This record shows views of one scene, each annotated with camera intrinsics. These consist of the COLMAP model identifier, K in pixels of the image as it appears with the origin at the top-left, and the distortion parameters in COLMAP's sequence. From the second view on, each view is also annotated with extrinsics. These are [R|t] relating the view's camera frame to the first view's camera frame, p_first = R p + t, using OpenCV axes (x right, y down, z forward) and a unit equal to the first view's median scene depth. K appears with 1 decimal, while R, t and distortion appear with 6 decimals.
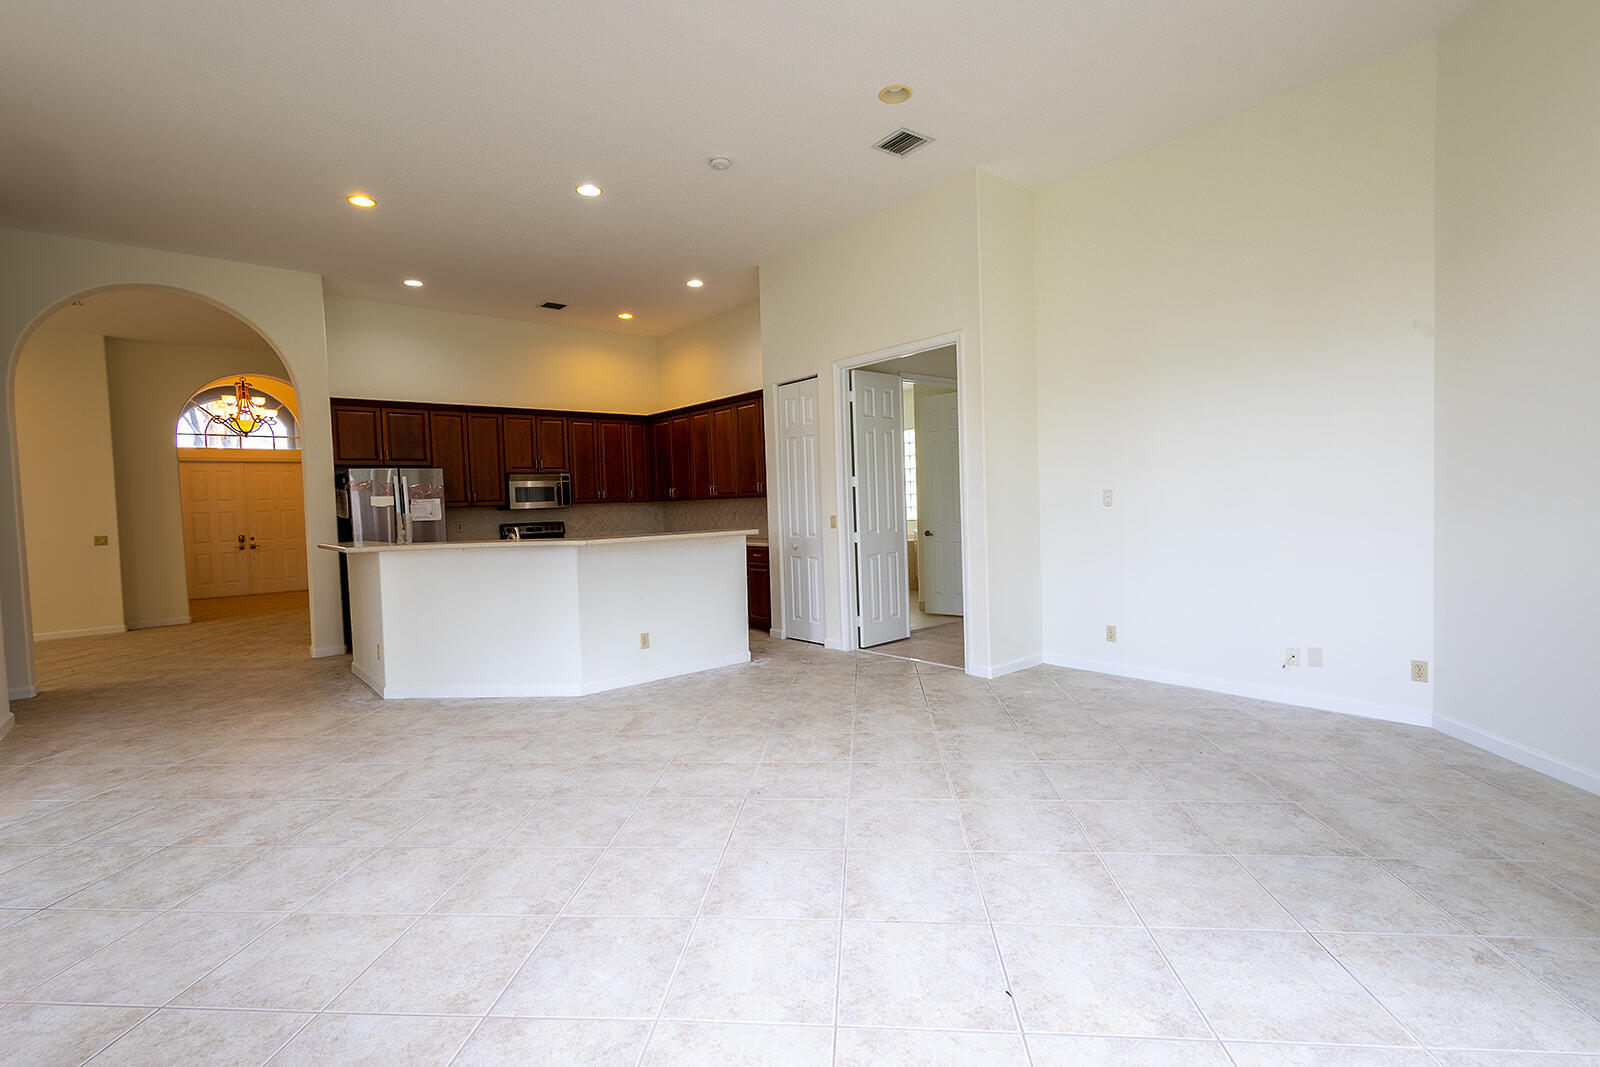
lens RADIAL K [[734.3, 0, 801.7], [0, 734.3, 534.3], [0, 0, 1]] dist [0.010534, -0.002490]
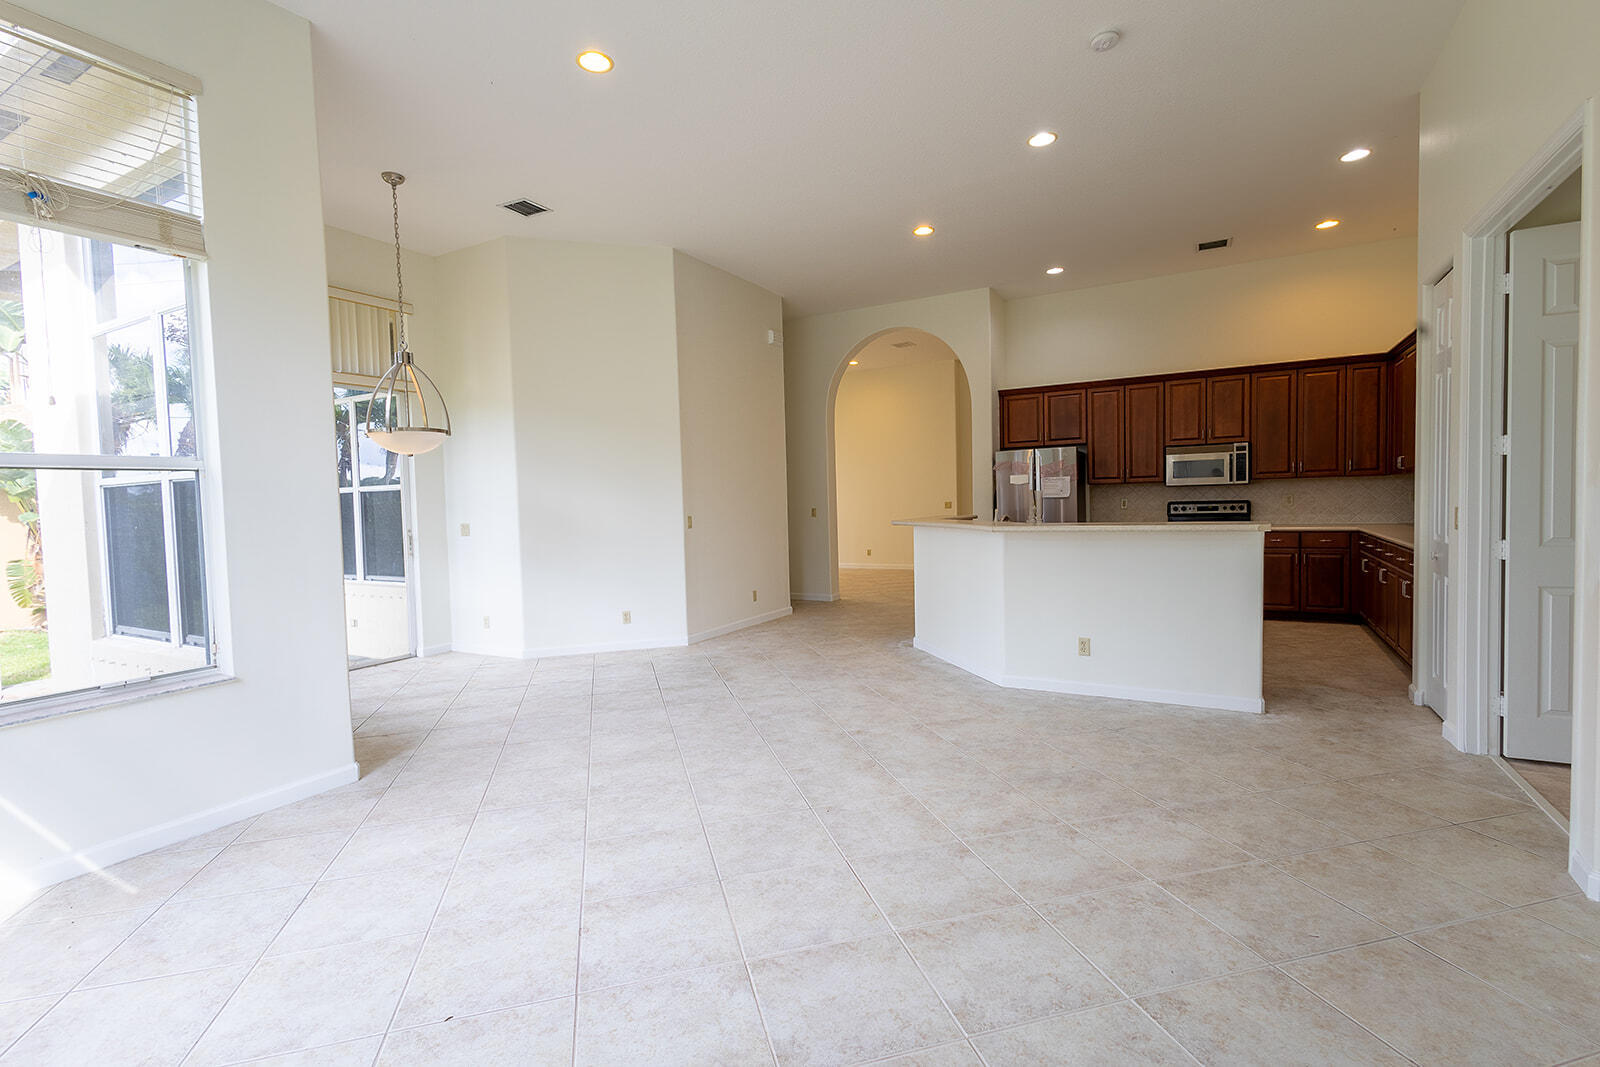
lens RADIAL K [[734.3, 0, 802.8], [0, 734.3, 539.4], [0, 0, 1]] dist [0.010534, -0.002490]
pose [[0.345840, 0.077019, -0.935127, 0.340924], [-0.025713, 0.997029, 0.072608, -0.025024], [0.937941, -0.001066, 0.346793, 0.286120]]
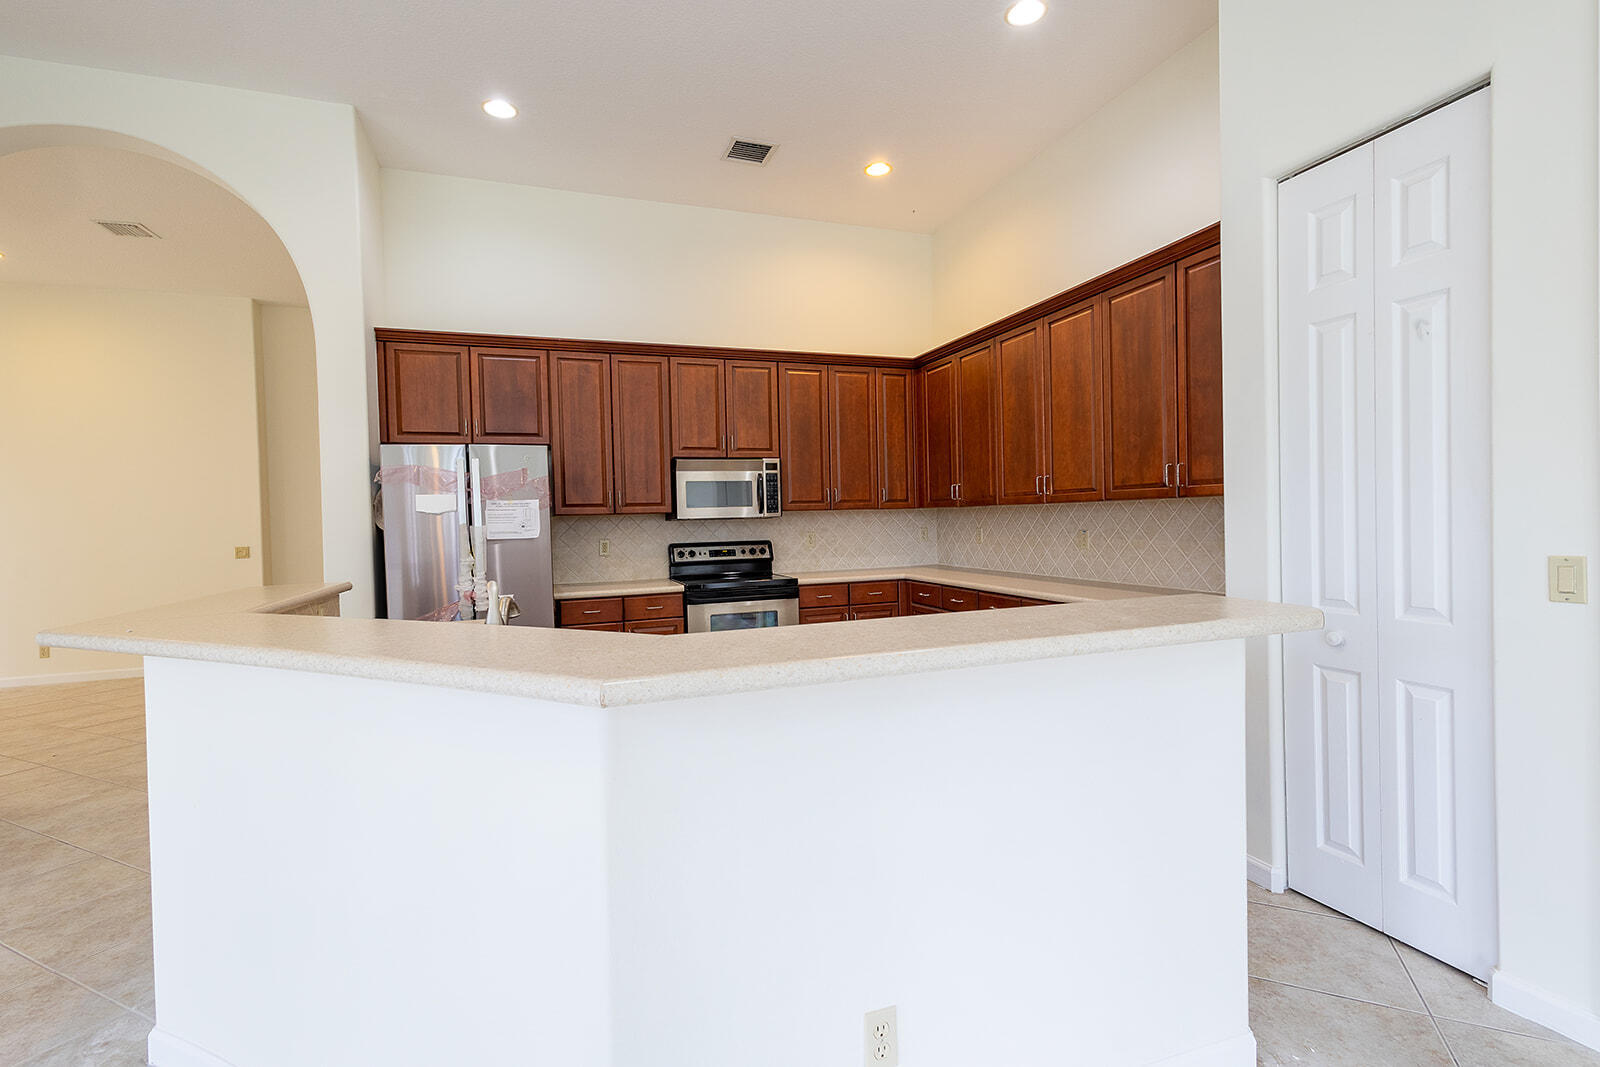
lens RADIAL K [[734.3, 0, 796.9], [0, 734.3, 531.7], [0, 0, 1]] dist [0.010534, -0.002490]
pose [[0.934740, 0.016898, -0.354930, -0.111989], [-0.021972, 0.999706, -0.010269, -0.022415], [0.354652, 0.017398, 0.934836, 0.541704]]
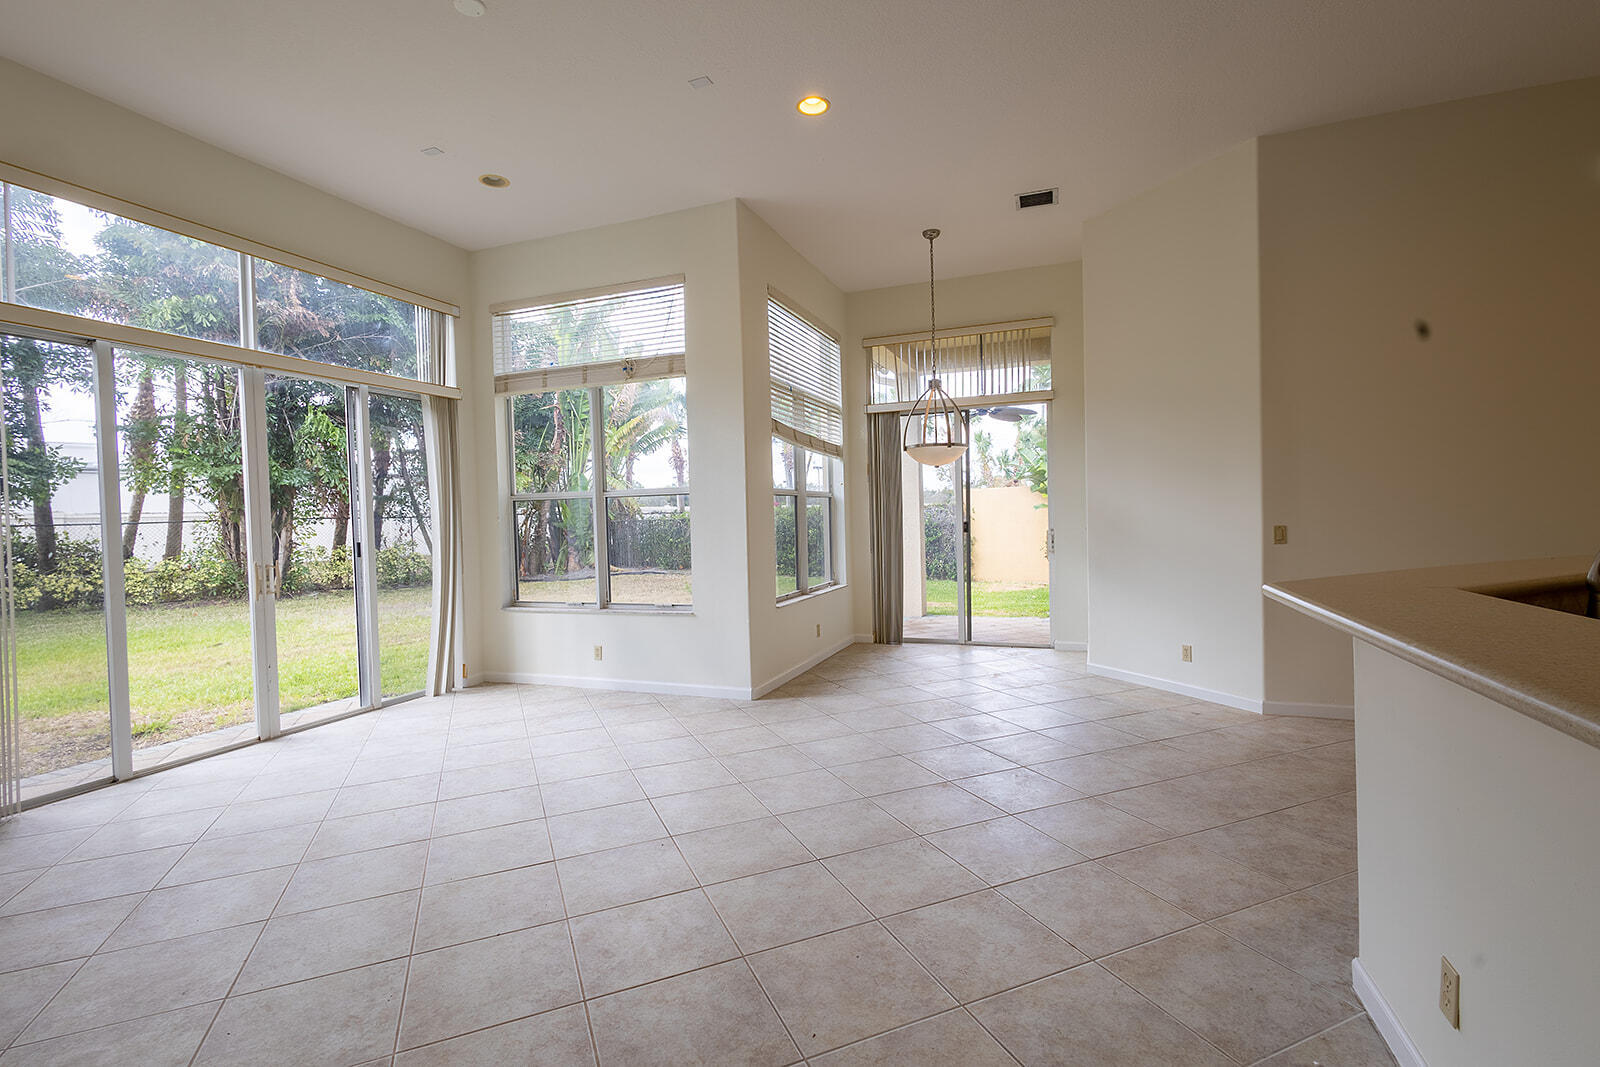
lens RADIAL K [[734.3, 0, 796.4], [0, 734.3, 542.4], [0, 0, 1]] dist [0.010534, -0.002490]
pose [[-0.880001, 0.074897, -0.469029, 0.085258], [0.035823, 0.995142, 0.091697, -0.040580], [0.473619, 0.063892, -0.878409, 0.813151]]
